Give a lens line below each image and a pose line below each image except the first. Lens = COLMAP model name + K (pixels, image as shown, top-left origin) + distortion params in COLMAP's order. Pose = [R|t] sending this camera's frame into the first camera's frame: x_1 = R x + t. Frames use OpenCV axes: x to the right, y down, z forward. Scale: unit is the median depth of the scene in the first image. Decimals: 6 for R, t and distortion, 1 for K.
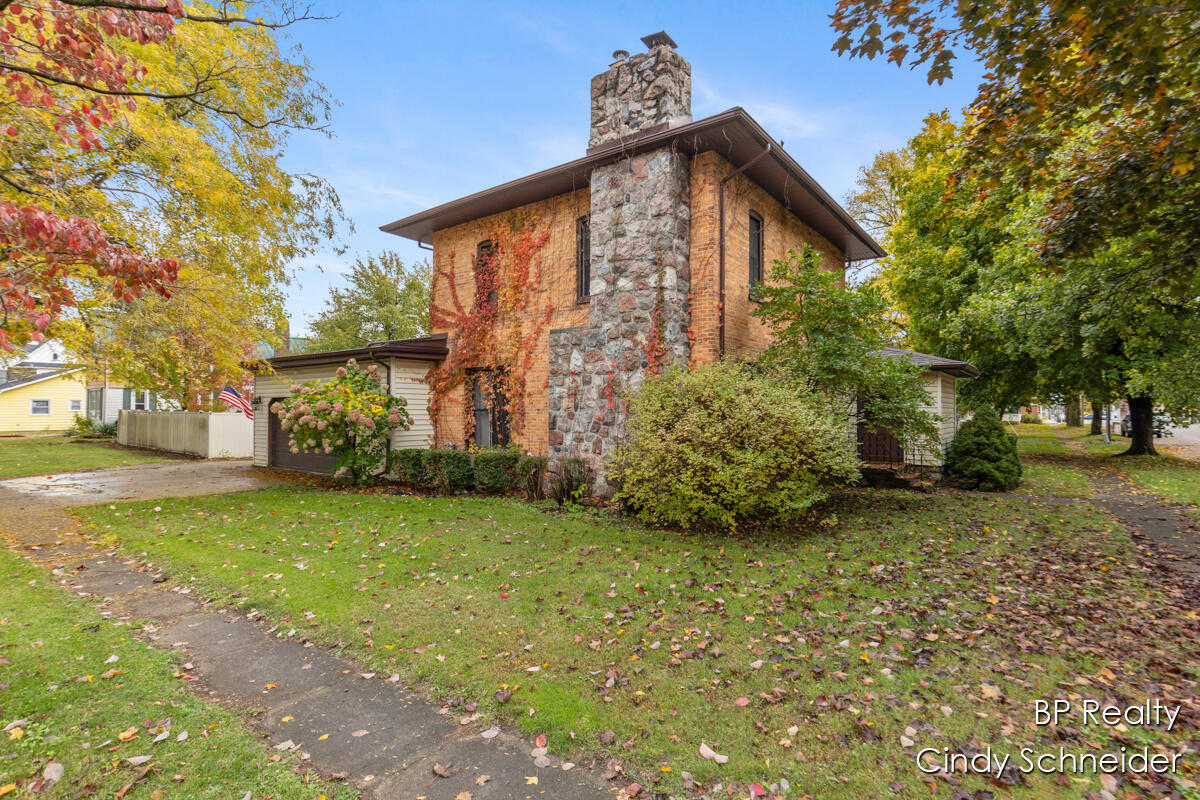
lens RADIAL K [[584.5, 0, 596.3], [0, 584.5, 401.6], [0, 0, 1]] dist [0.005677, 0.000170]
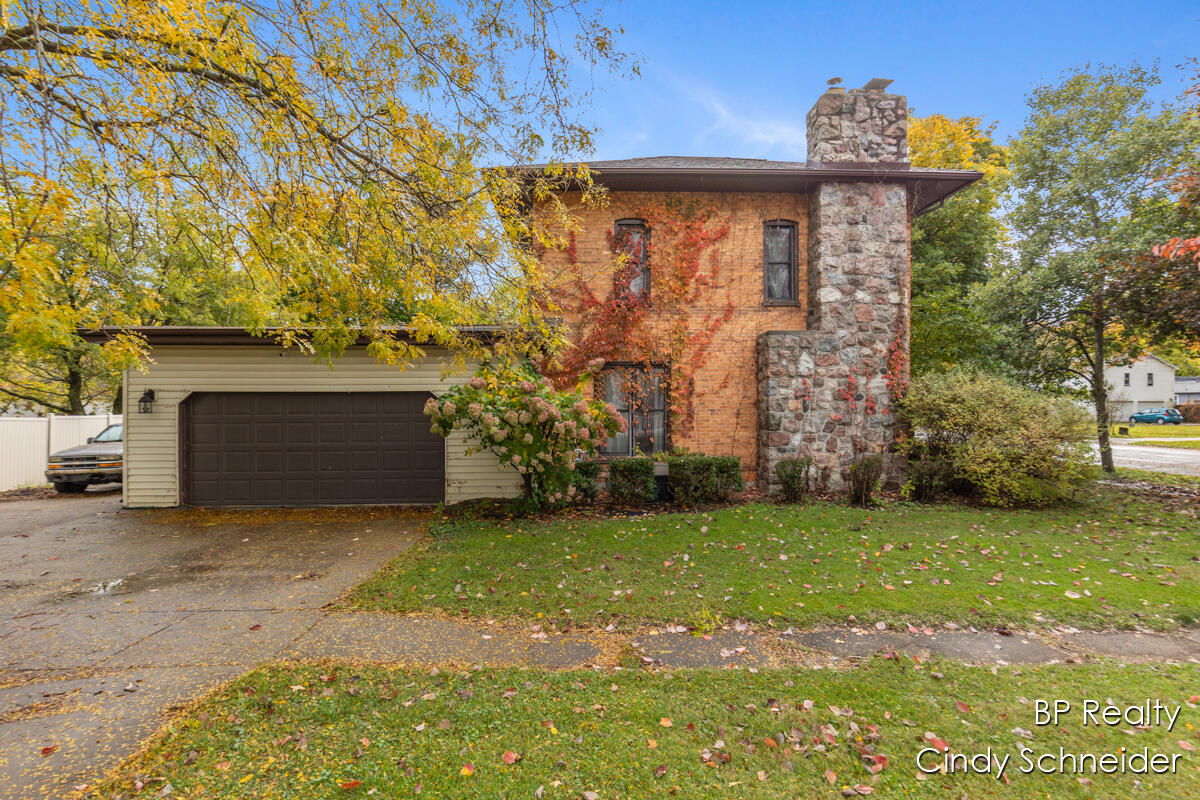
lens RADIAL K [[584.5, 0, 599.0], [0, 584.5, 401.6], [0, 0, 1]] dist [0.005677, 0.000170]
pose [[0.780358, 0.001318, 0.625331, -1.000138], [-0.008448, 0.999929, 0.008435, -0.008370], [-0.625275, -0.011865, 0.780314, 0.436171]]
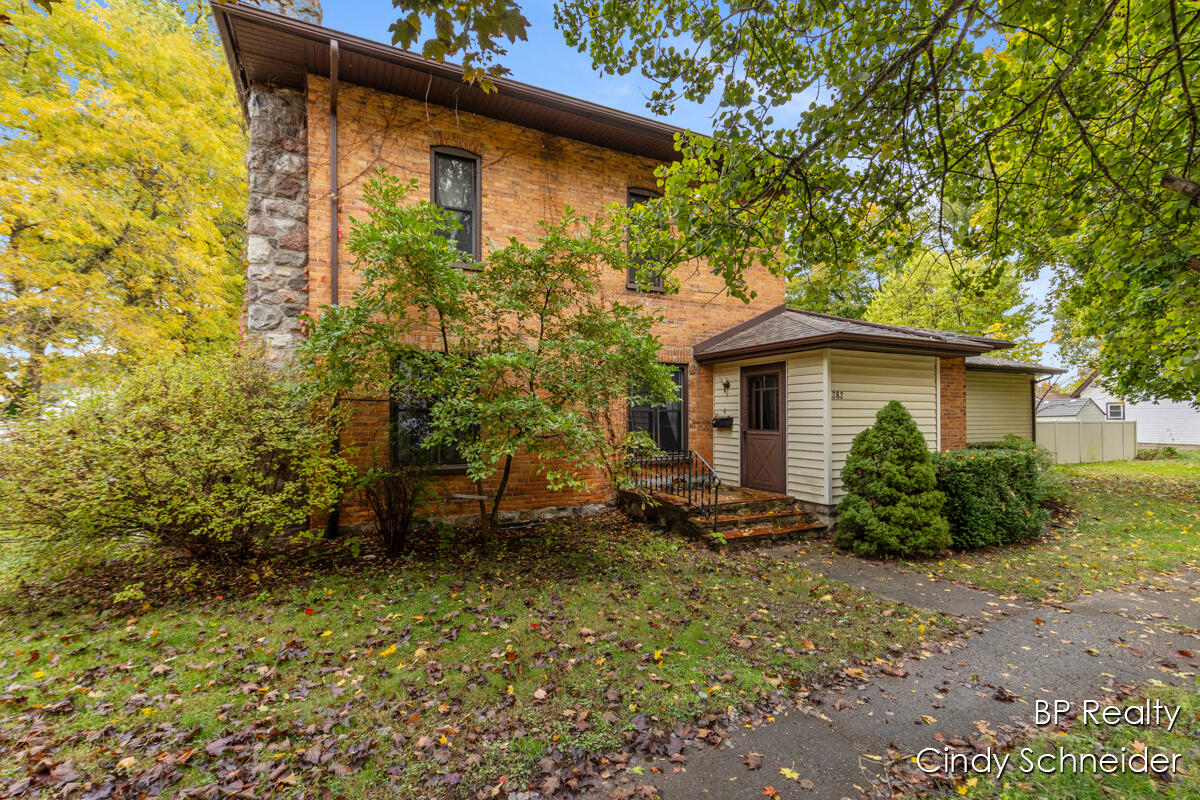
lens RADIAL K [[534.9, 0, 602.0], [0, 534.9, 406.1], [0, 0, 1]] dist [0.001363, -0.000259]
pose [[0.898684, -0.006963, -0.438541, 0.800778], [0.009690, 0.999945, 0.003982, 0.003262], [0.438489, -0.007828, 0.898702, 0.509971]]
